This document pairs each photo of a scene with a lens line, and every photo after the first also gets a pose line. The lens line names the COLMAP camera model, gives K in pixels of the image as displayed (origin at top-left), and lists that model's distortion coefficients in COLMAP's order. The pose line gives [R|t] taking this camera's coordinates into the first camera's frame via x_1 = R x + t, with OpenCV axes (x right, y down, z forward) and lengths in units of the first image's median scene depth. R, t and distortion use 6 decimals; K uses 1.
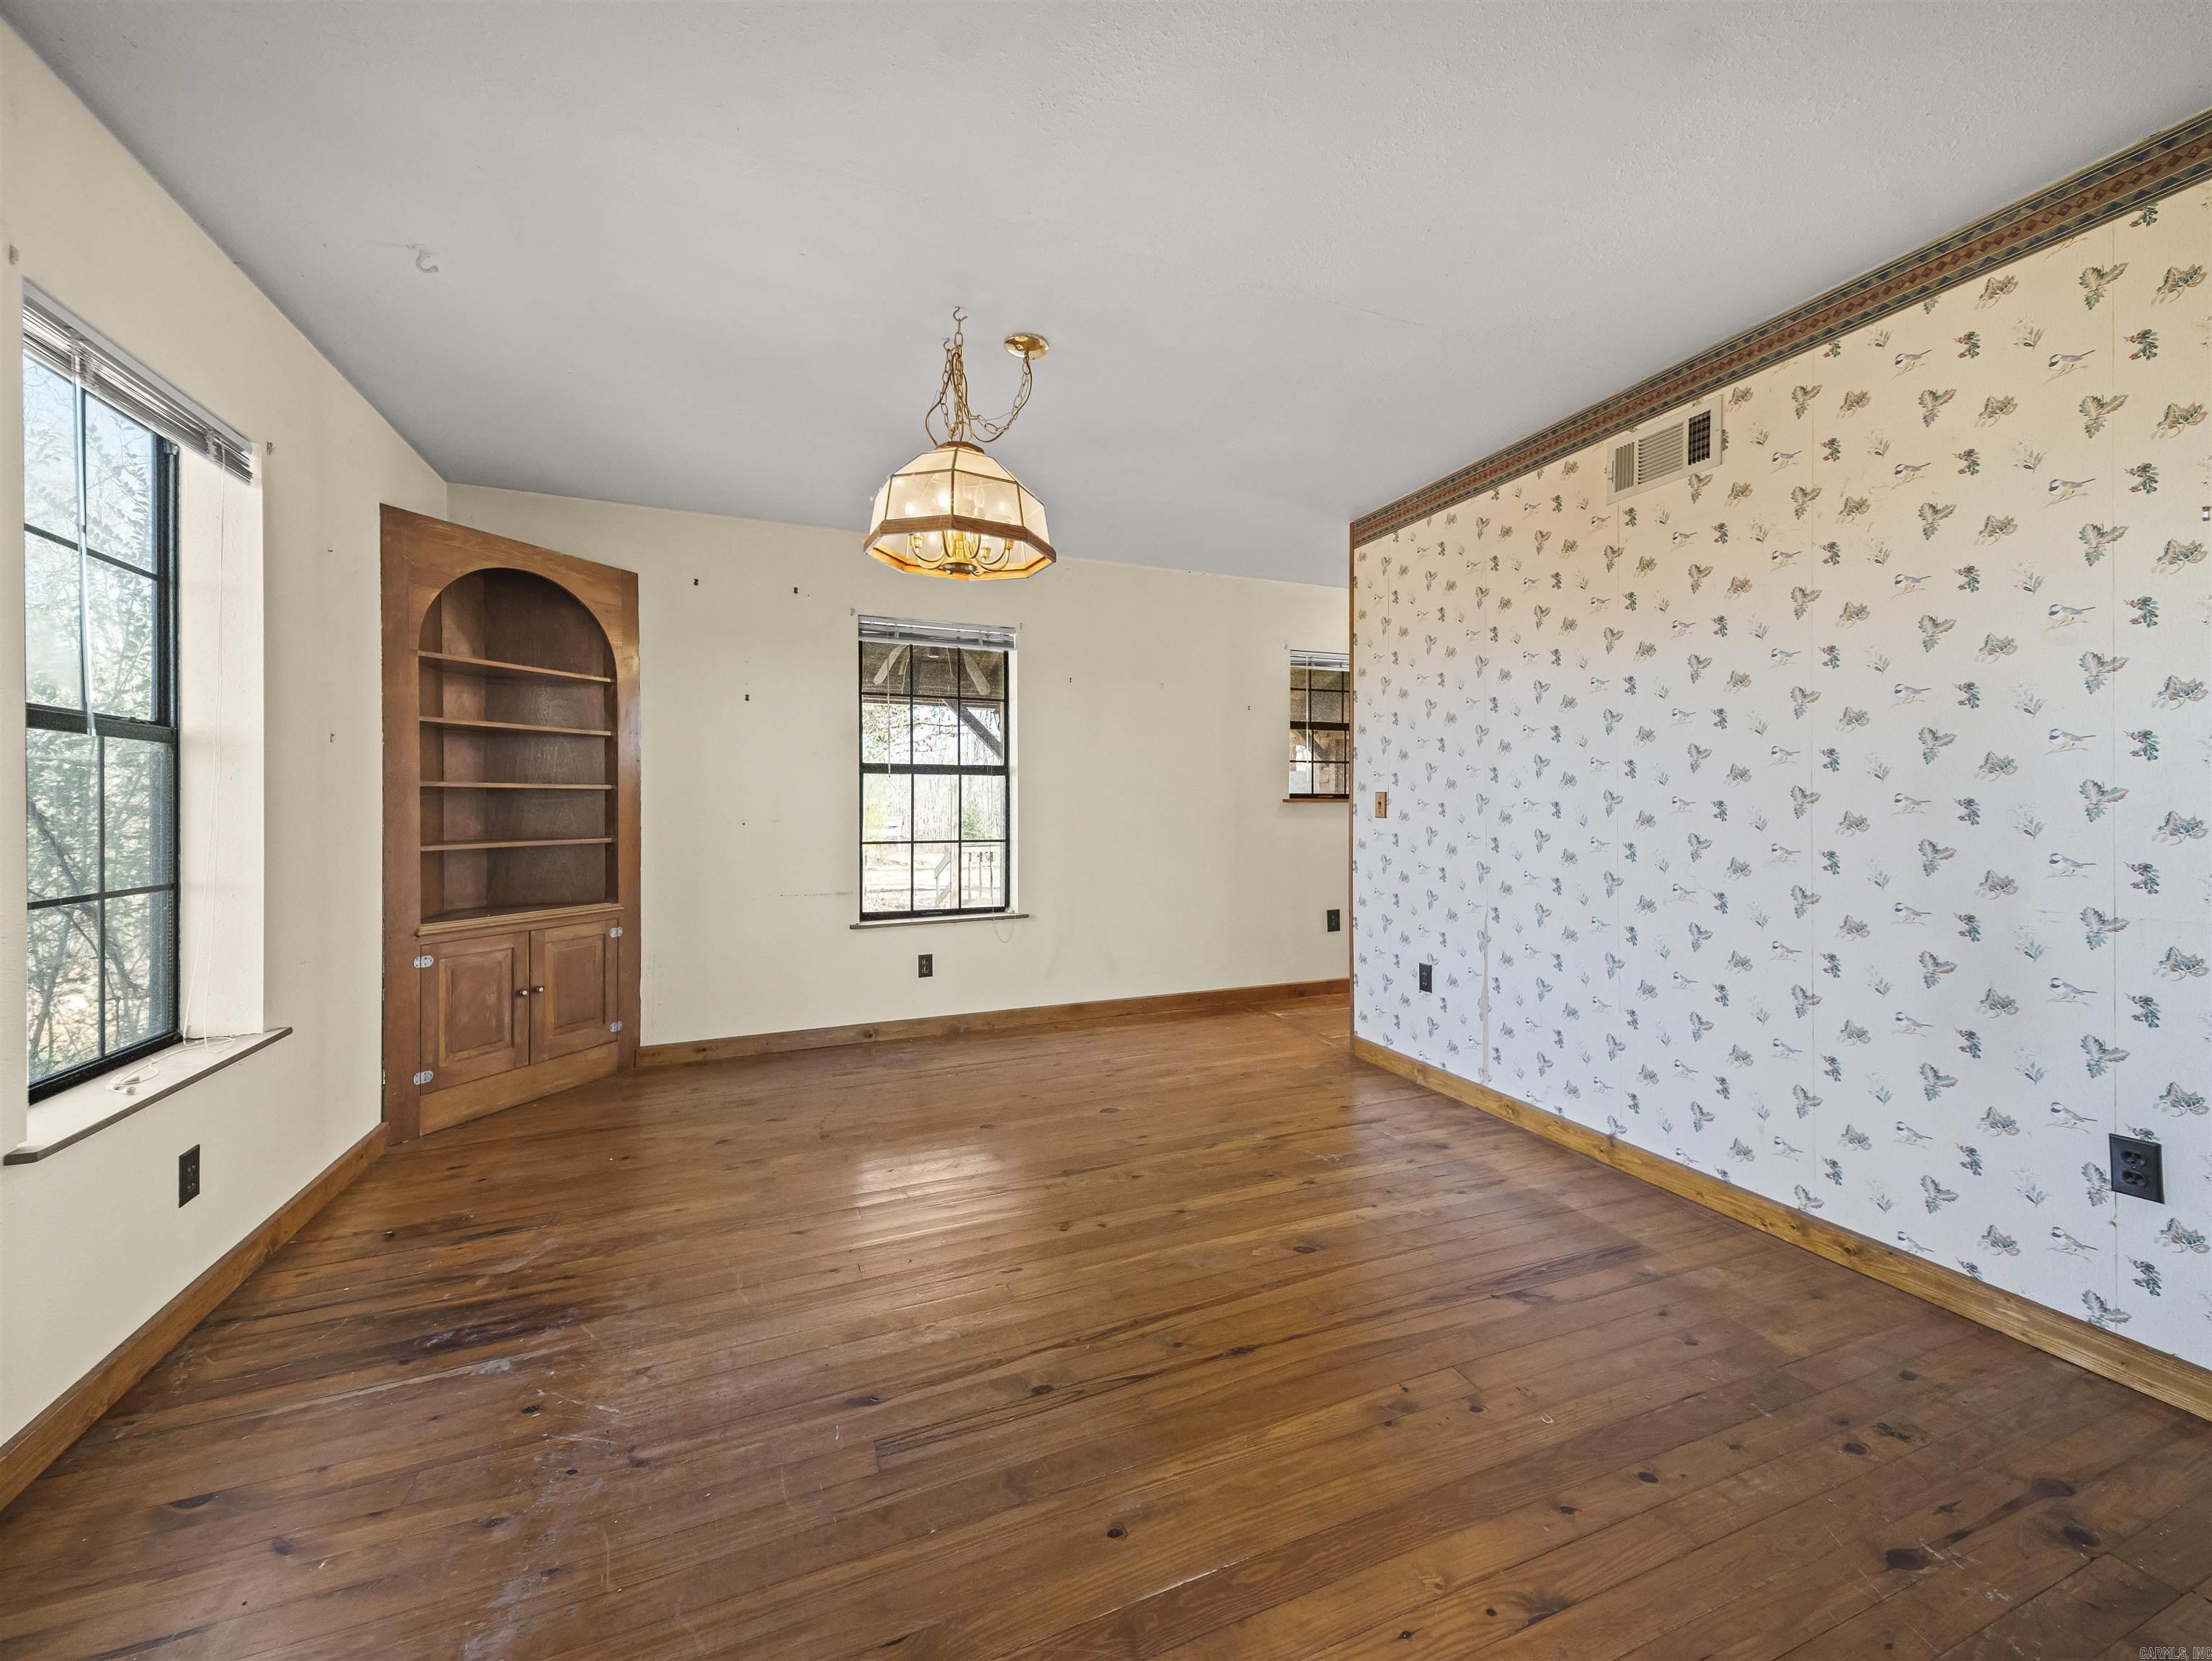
lens RADIAL K [[859.8, 0, 1105.8], [0, 859.8, 807.7], [0, 0, 1]] dist [0.054847, -0.021215]
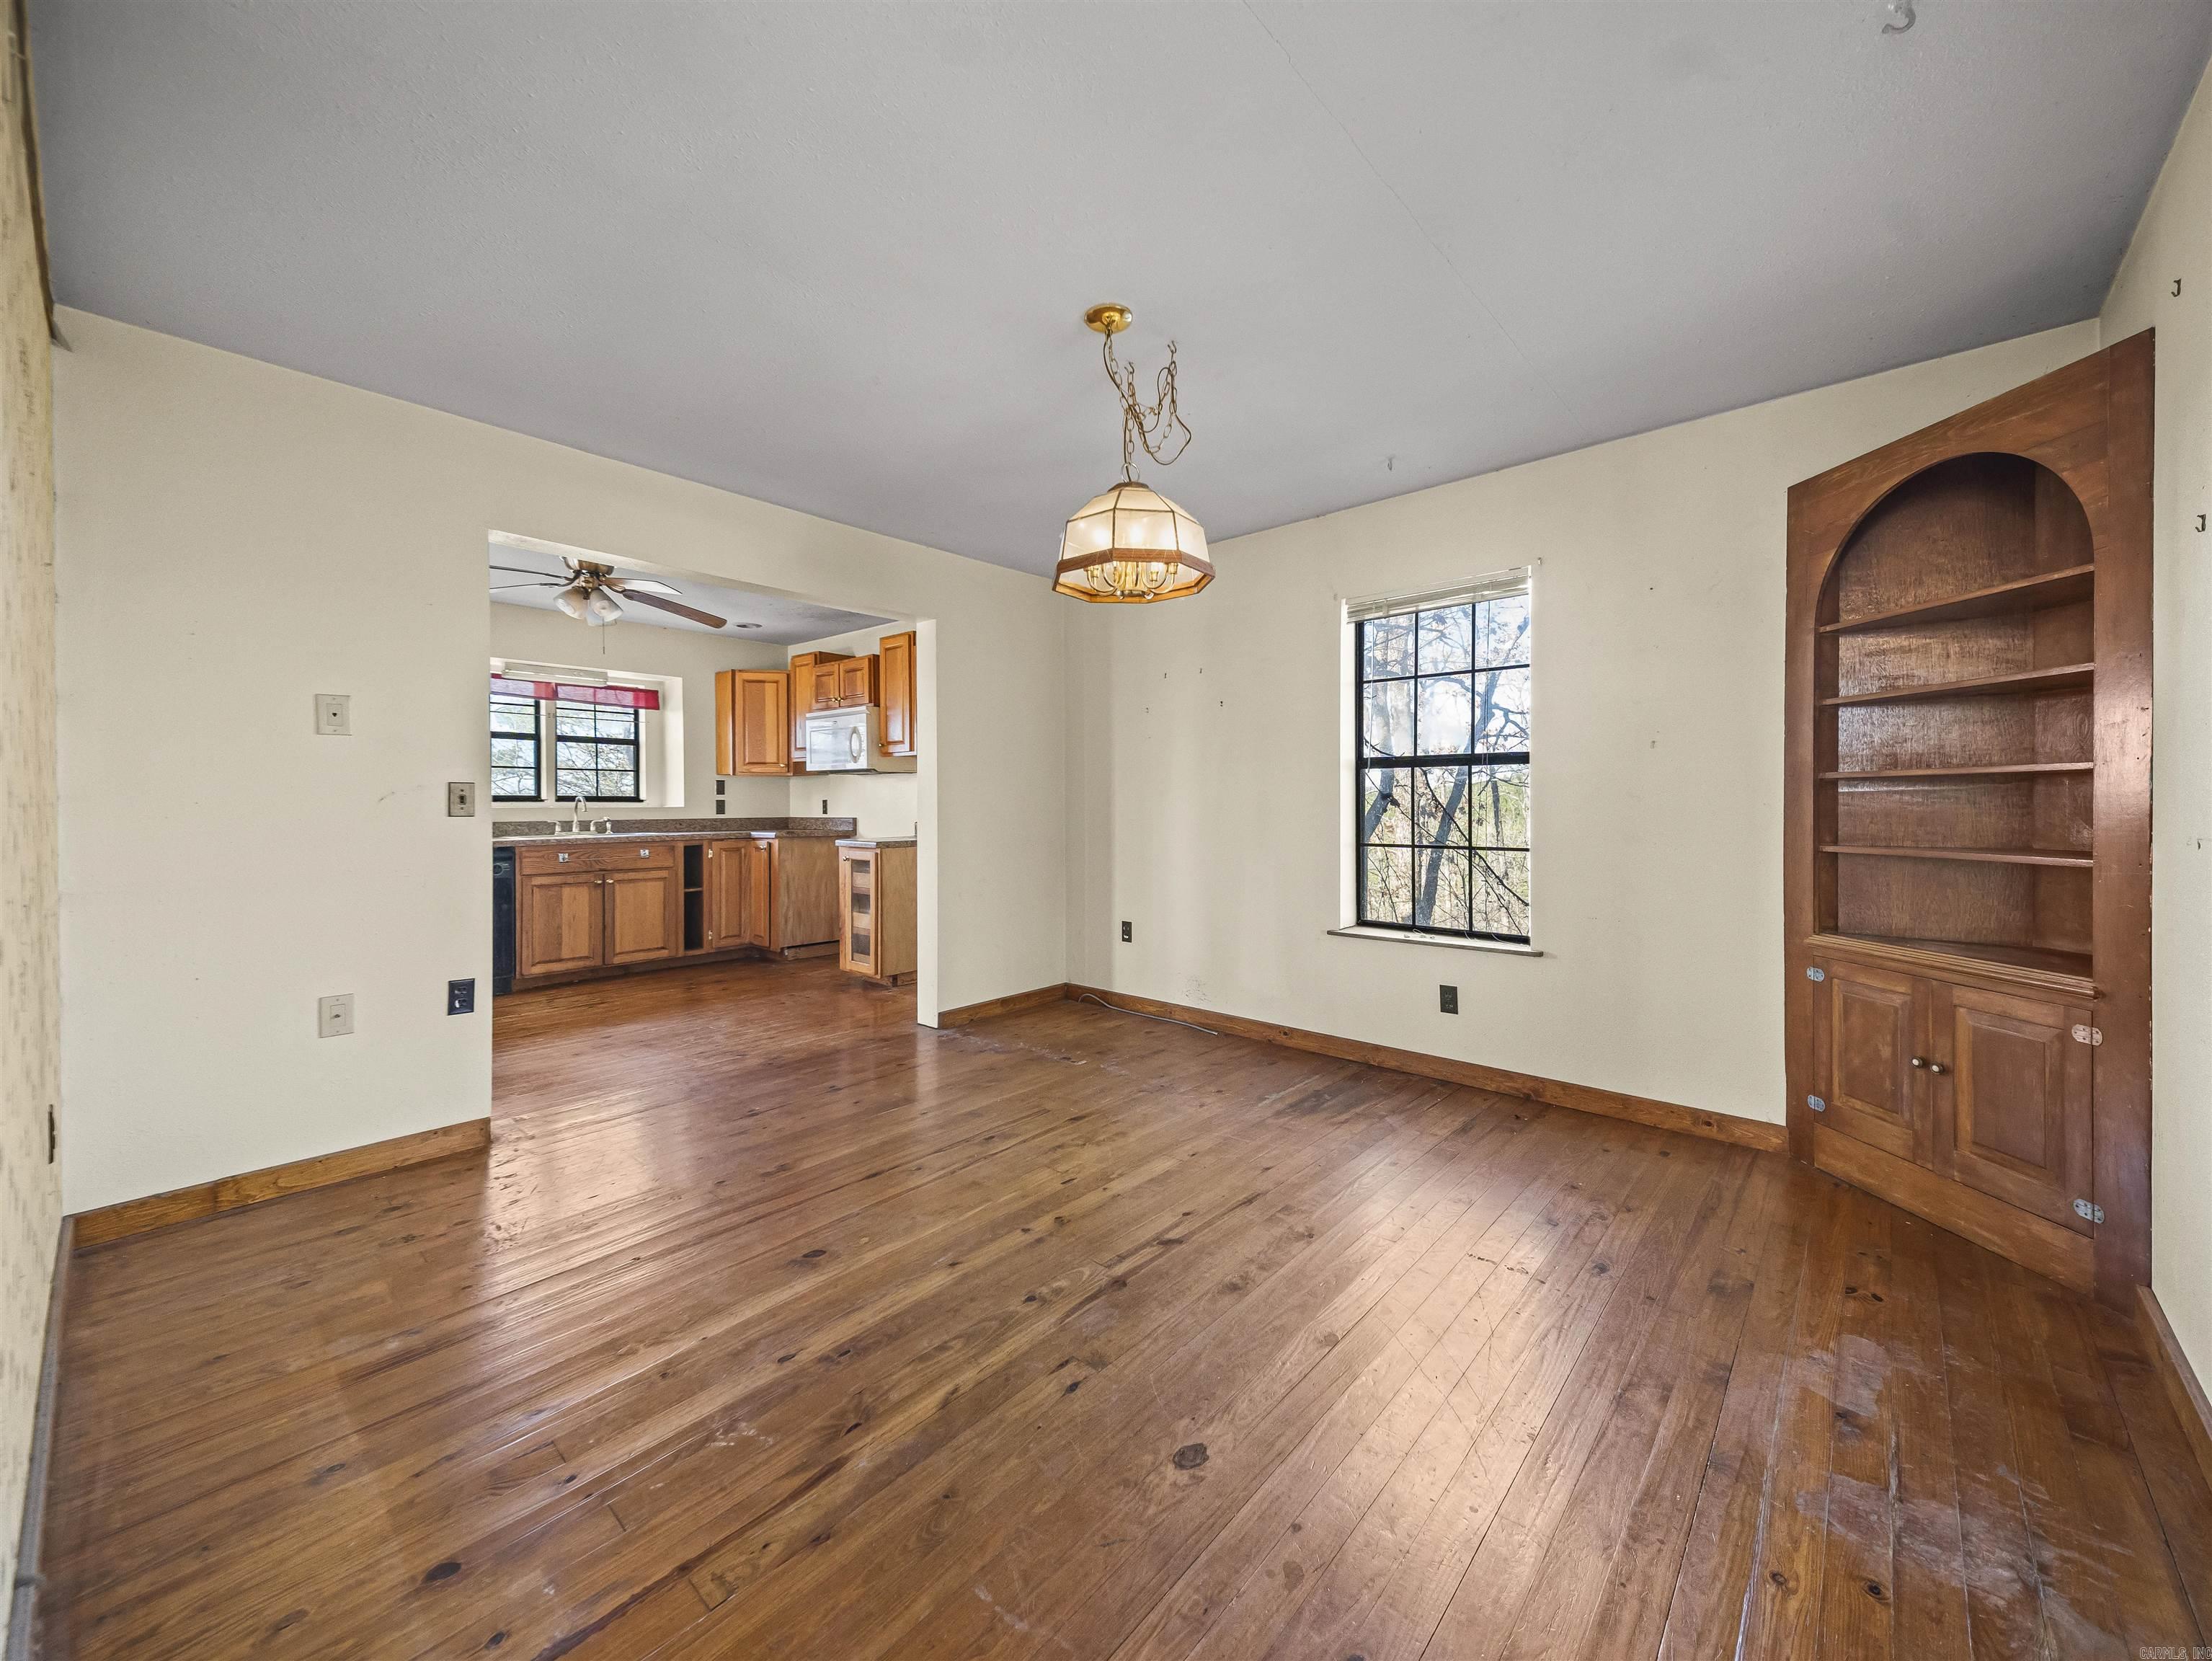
lens RADIAL K [[859.8, 0, 1105.8], [0, 859.8, 807.7], [0, 0, 1]] dist [0.054847, -0.021215]
pose [[-0.896621, 0.005169, -0.442769, 0.298265], [0.002158, 0.999971, 0.007304, -0.002989], [0.442794, 0.005593, -0.896606, 1.646312]]
